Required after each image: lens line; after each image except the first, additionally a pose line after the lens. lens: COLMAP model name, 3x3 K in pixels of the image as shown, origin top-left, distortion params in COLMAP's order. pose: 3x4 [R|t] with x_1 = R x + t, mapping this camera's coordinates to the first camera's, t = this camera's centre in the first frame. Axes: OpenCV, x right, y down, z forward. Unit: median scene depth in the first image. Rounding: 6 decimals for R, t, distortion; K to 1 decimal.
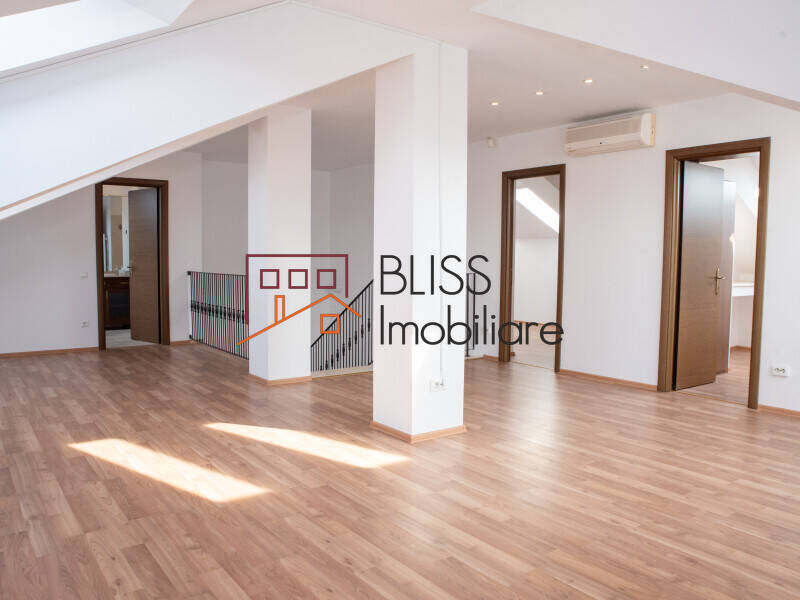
lens RADIAL K [[640.5, 0, 400.0], [0, 640.5, 300.0], [0, 0, 1]] dist [-0.057386, 0.009424]
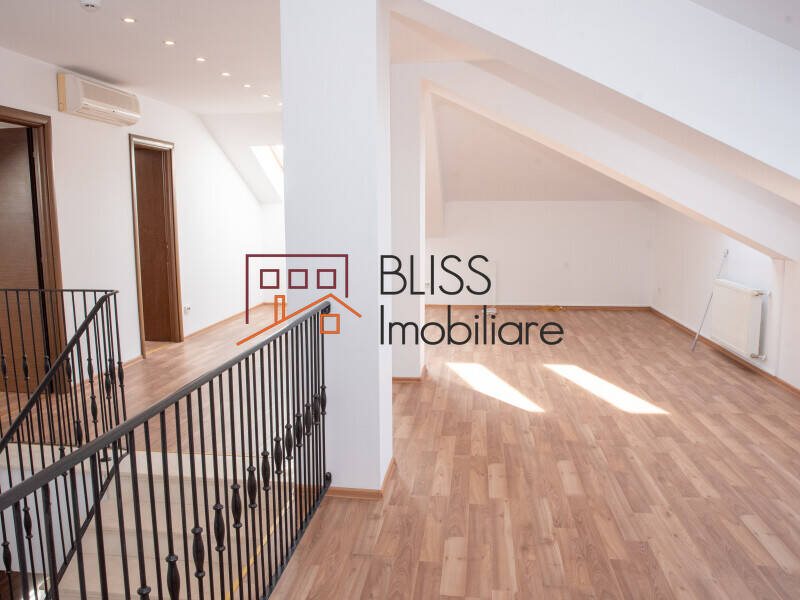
lens RADIAL K [[640.5, 0, 400.0], [0, 640.5, 300.0], [0, 0, 1]] dist [-0.057386, 0.009424]
pose [[-0.738153, -0.098926, 0.667341, -0.900687], [0.038970, 0.981286, 0.188569, -0.204151], [-0.673507, 0.165199, -0.720484, 2.101826]]
